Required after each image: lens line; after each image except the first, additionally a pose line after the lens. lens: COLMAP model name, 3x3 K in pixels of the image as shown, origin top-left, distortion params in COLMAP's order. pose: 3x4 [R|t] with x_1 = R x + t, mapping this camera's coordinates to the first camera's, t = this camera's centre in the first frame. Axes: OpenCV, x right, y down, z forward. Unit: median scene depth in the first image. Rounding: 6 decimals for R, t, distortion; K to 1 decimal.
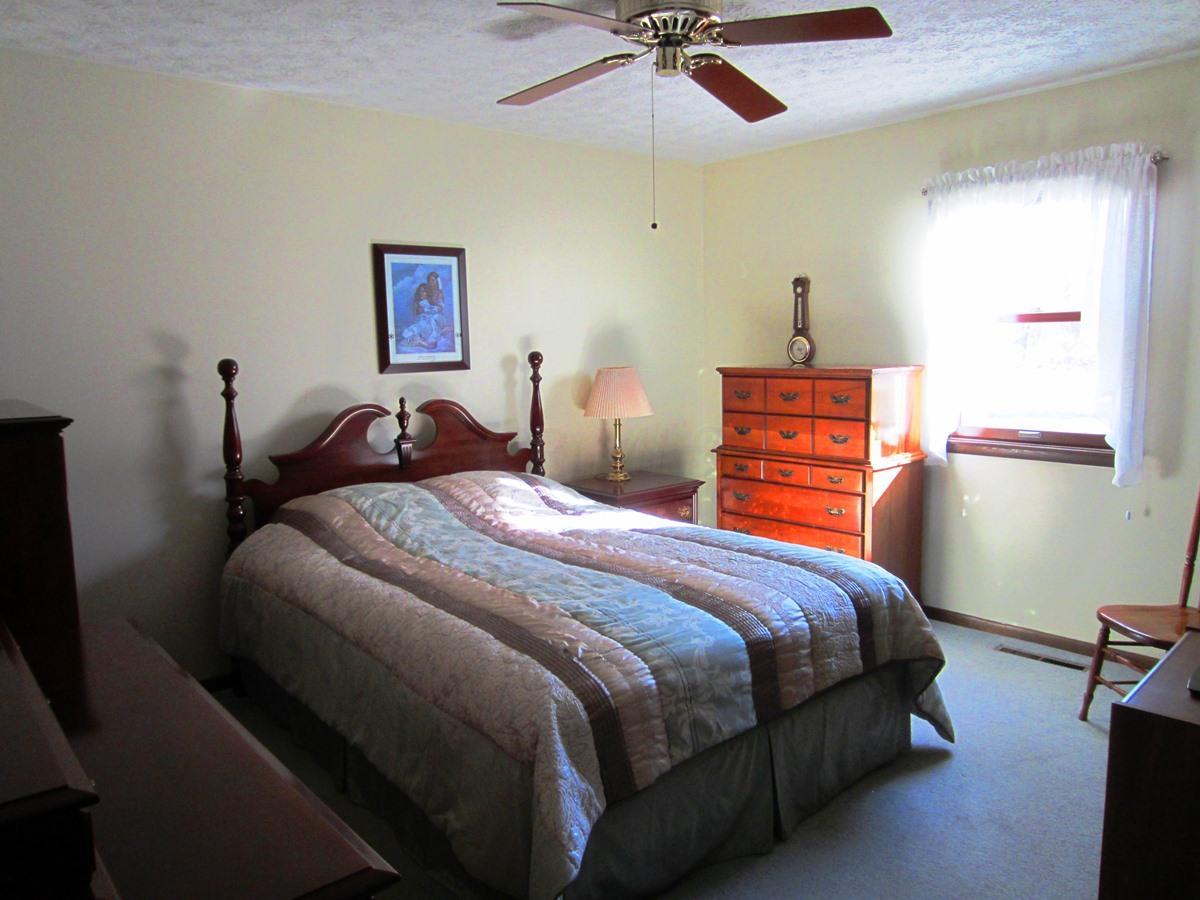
lens RADIAL K [[860.6, 0, 600.0], [0, 860.6, 450.0], [0, 0, 1]] dist [-0.022560, 0.003939]
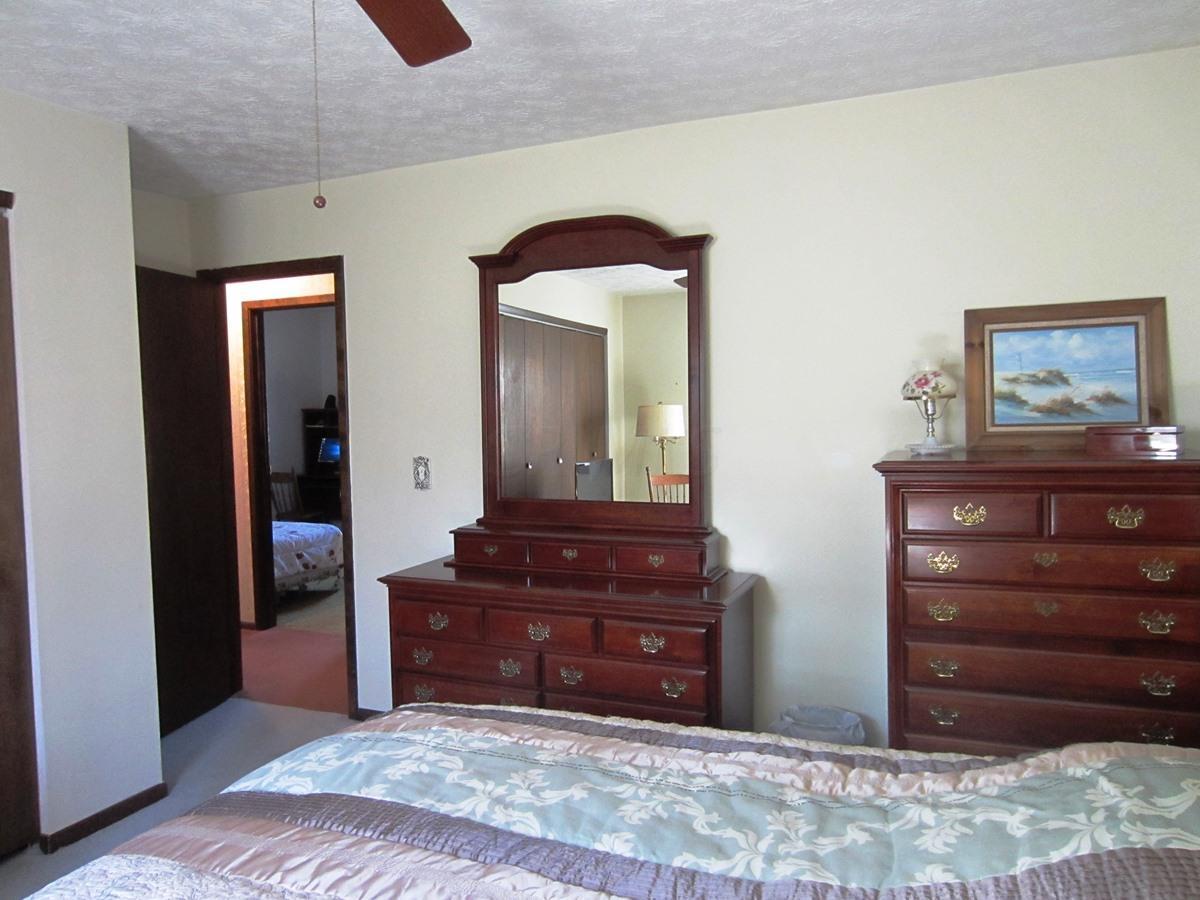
lens RADIAL K [[860.6, 0, 600.0], [0, 860.6, 450.0], [0, 0, 1]] dist [-0.022560, 0.003939]
pose [[-0.897556, 0.049843, -0.438075, 0.096624], [-0.028127, 0.985092, 0.169710, -0.129095], [0.440003, 0.164646, -0.882773, 1.029956]]
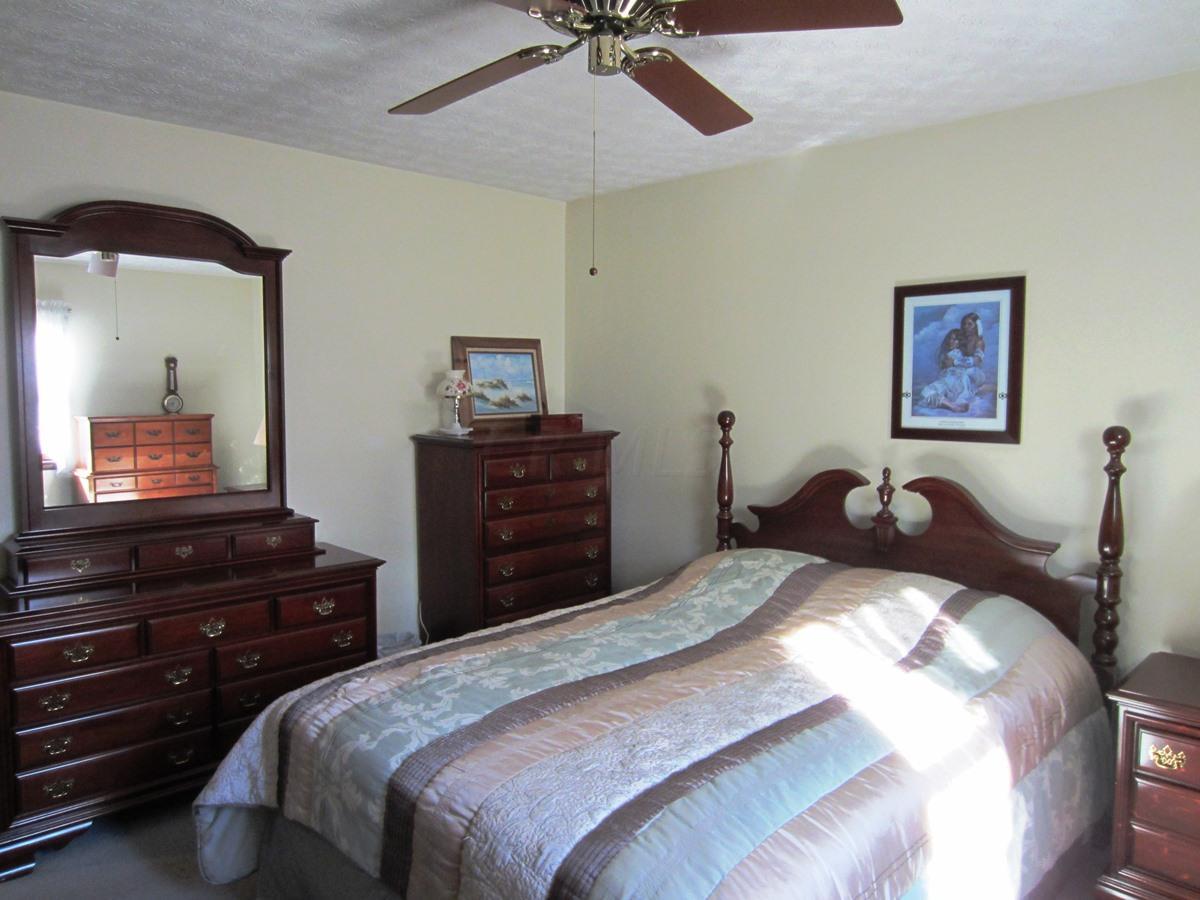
lens RADIAL K [[860.6, 0, 600.0], [0, 860.6, 450.0], [0, 0, 1]] dist [-0.022560, 0.003939]
pose [[0.070785, 0.091898, -0.993249, 0.563198], [-0.137371, 0.987157, 0.081544, -0.105128], [0.987987, 0.130672, 0.082500, 0.635513]]
